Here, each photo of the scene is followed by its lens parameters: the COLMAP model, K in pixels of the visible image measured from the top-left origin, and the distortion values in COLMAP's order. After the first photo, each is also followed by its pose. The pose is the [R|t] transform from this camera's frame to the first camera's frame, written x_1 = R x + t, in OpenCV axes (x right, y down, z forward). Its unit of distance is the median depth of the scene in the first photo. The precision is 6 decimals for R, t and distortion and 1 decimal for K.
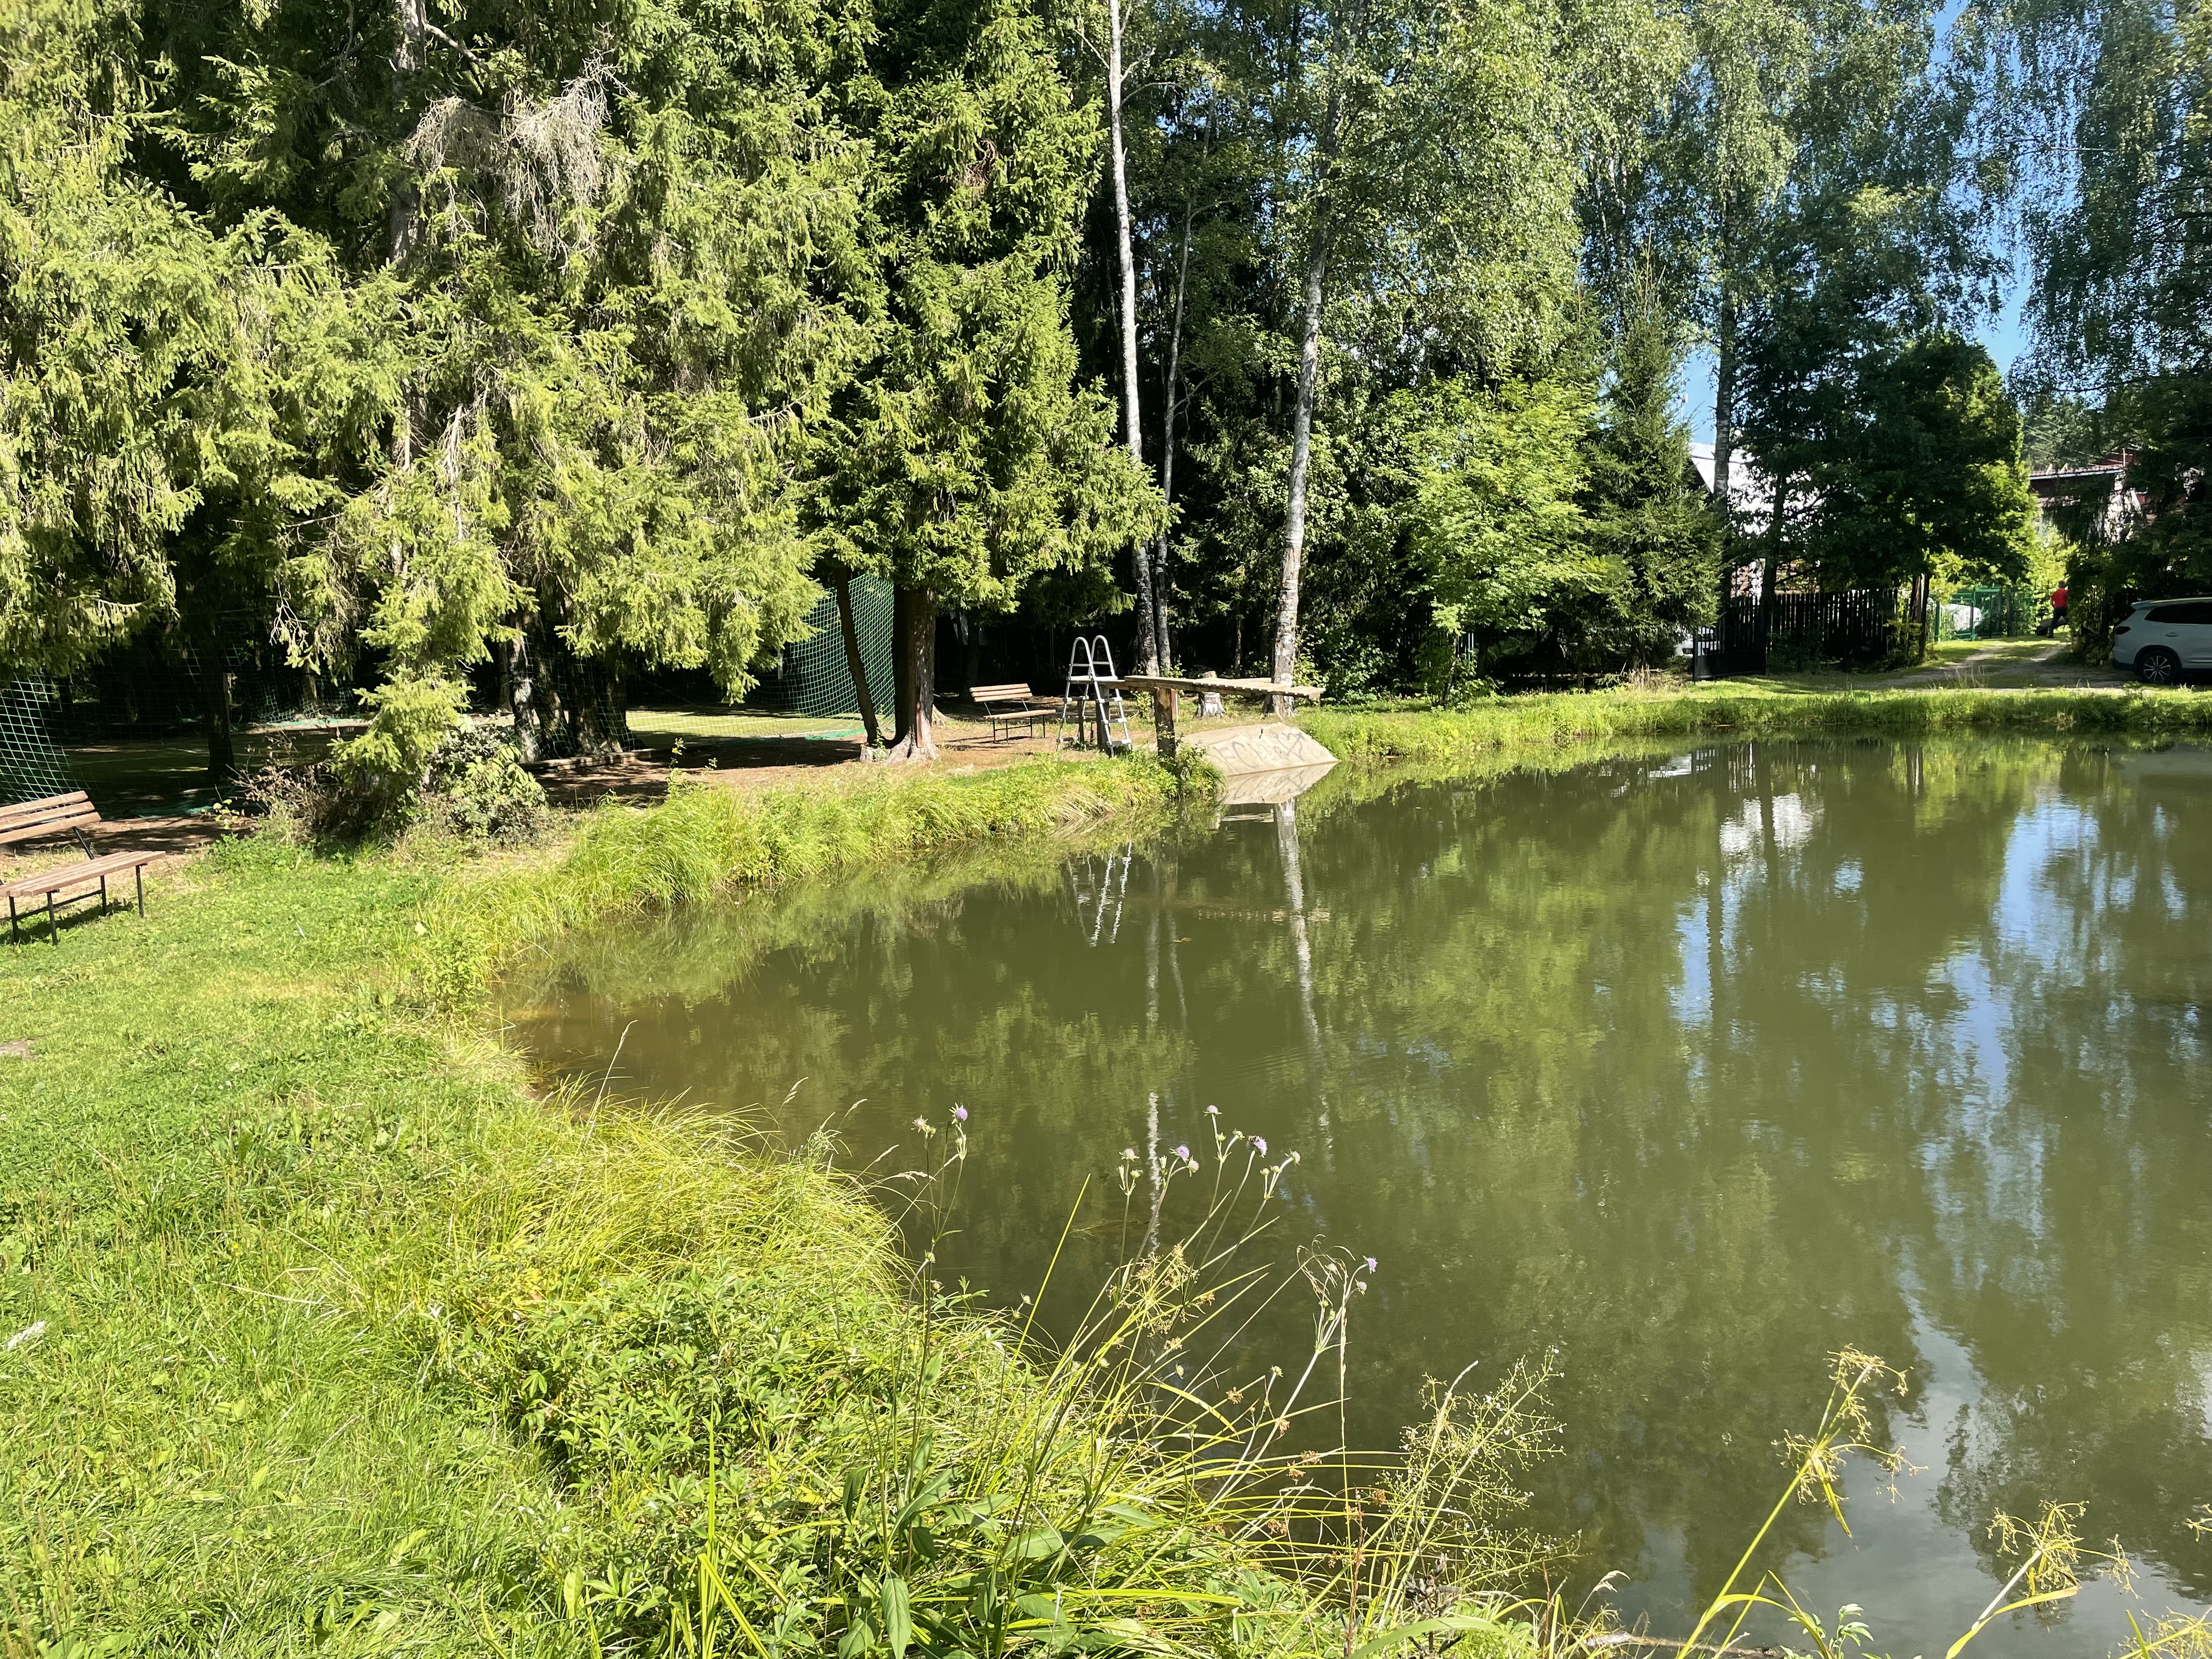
lens RADIAL K [[1674.6, 0, 1105.9], [0, 1674.6, 827.7], [0, 0, 1]] dist [0.039162, -0.003527]
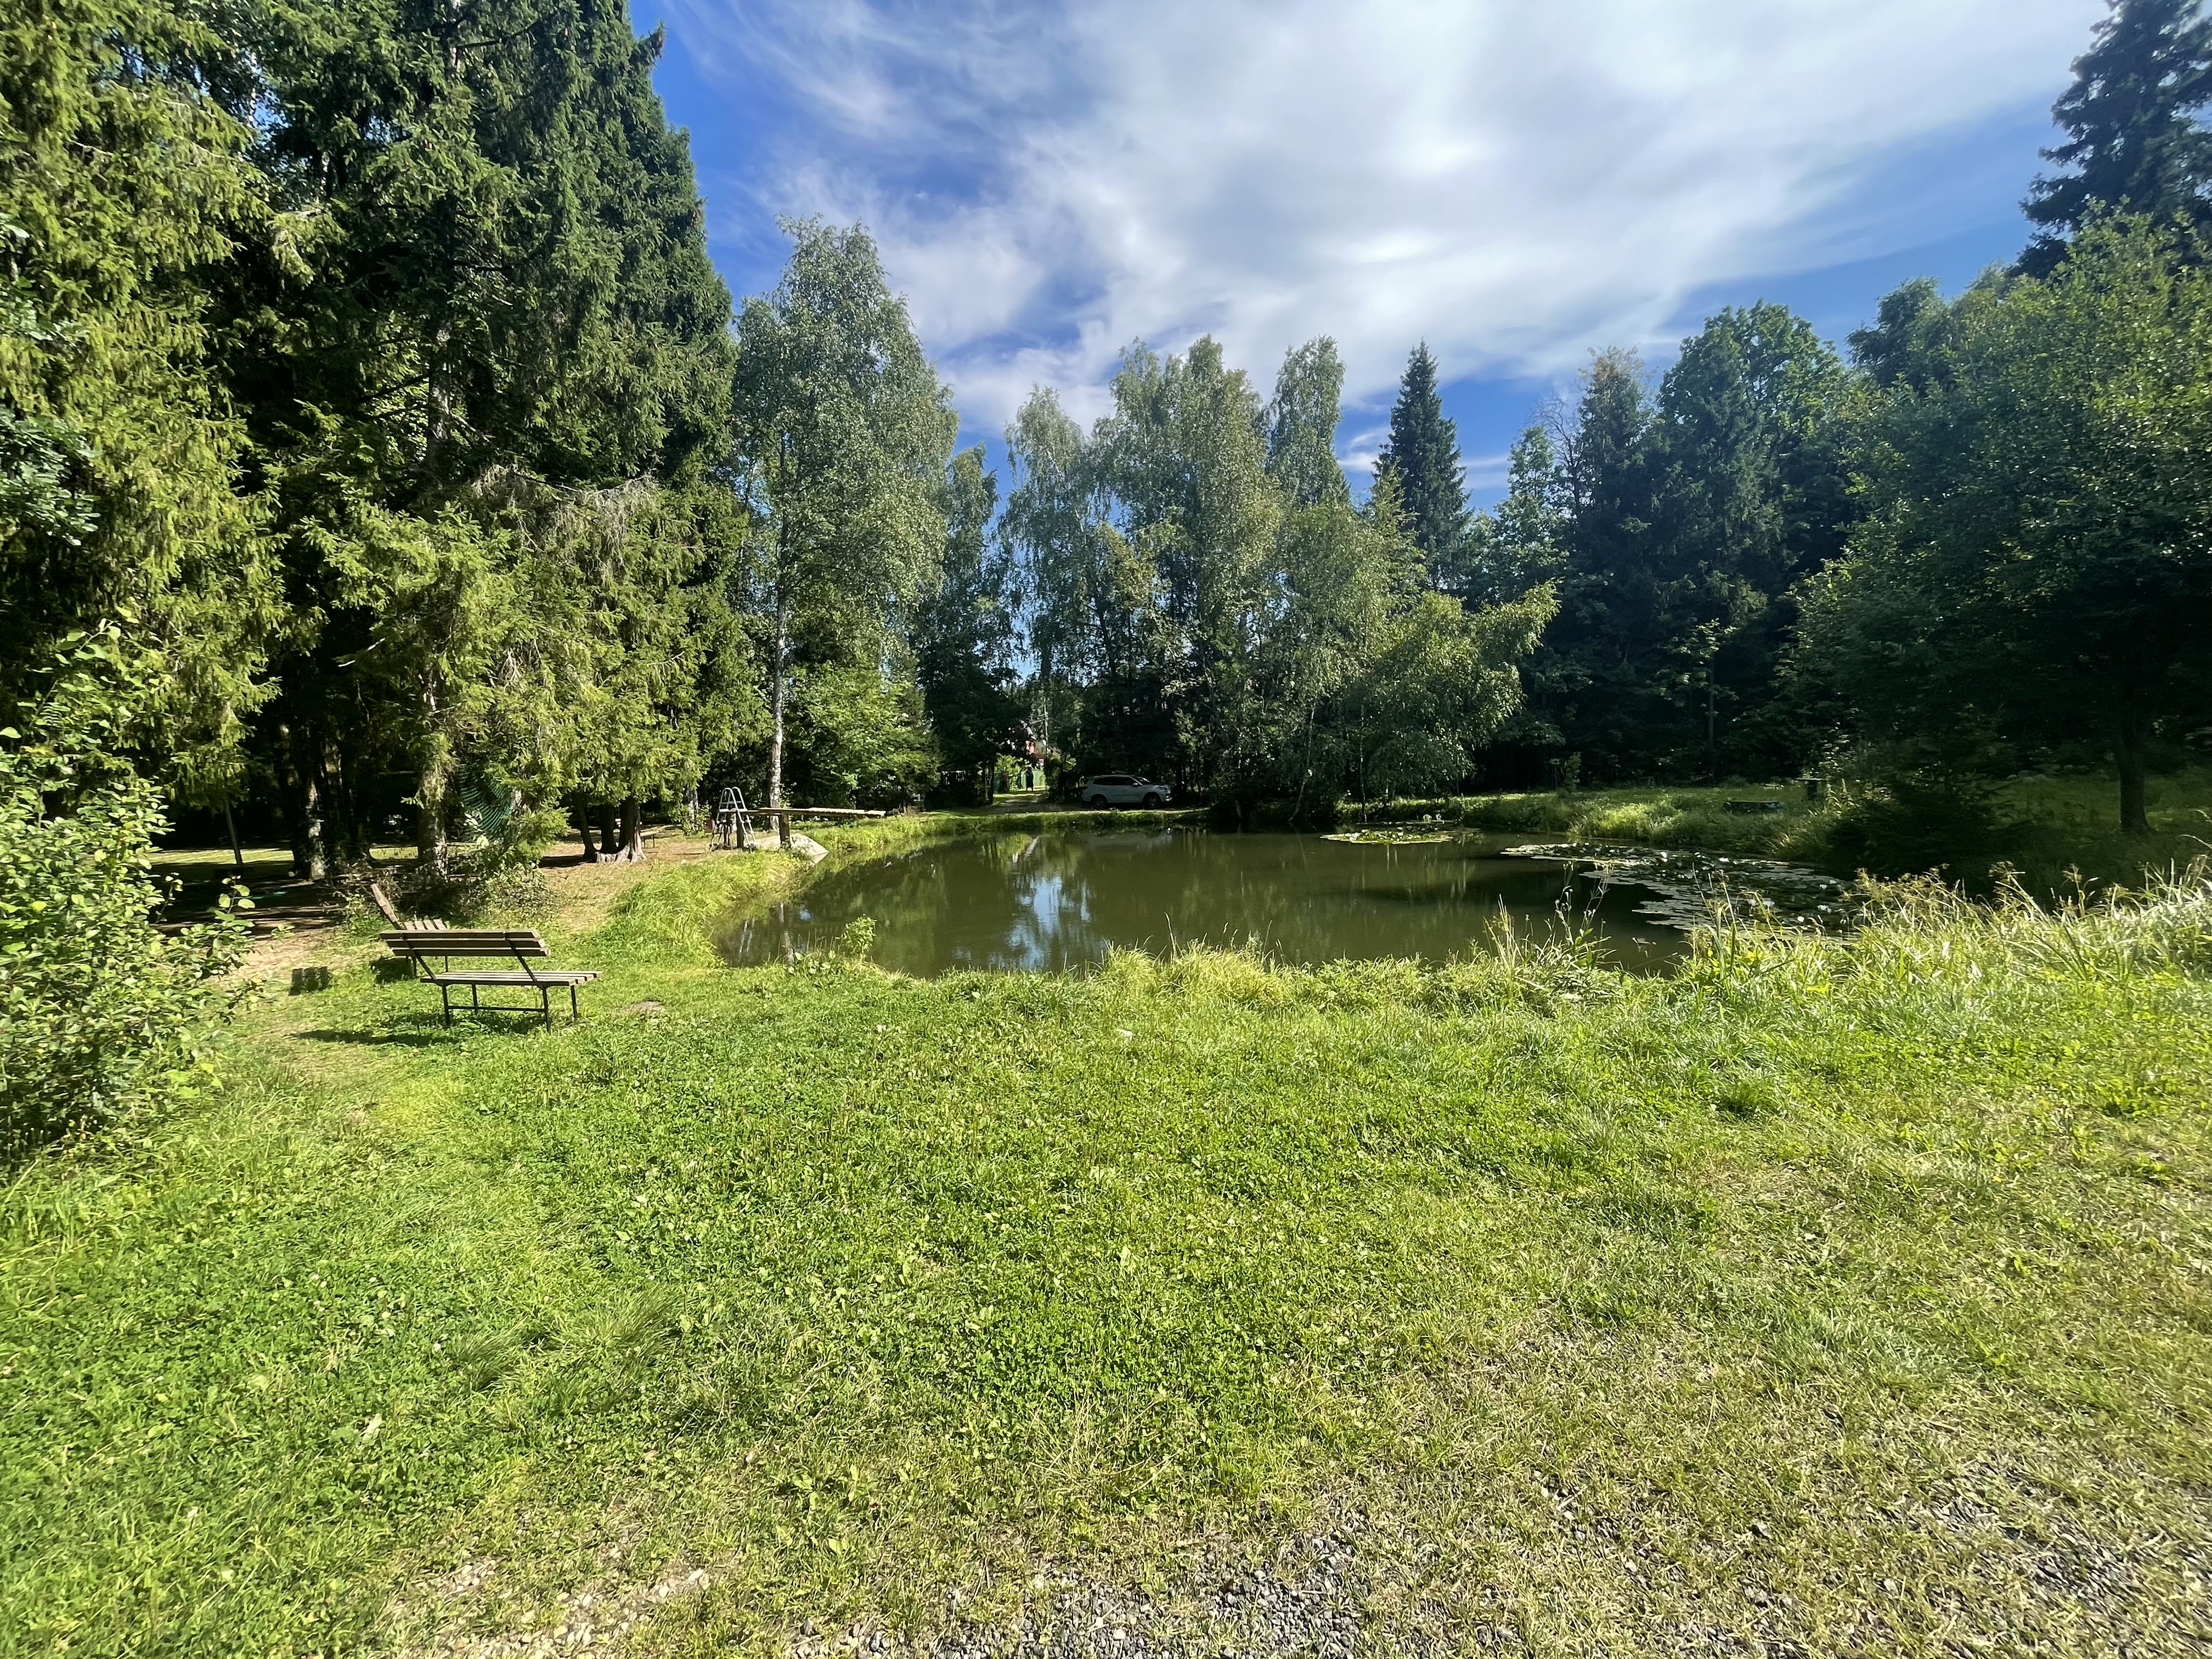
lens RADIAL K [[892.8, 0, 1106.6], [0, 892.8, 834.6], [0, 0, 1]] dist [-0.002516, -0.000299]
pose [[0.761854, -0.037414, 0.646667, -0.294801], [0.083703, 0.995647, -0.041008, 0.010859], [-0.642318, 0.085370, 0.761669, -0.011582]]
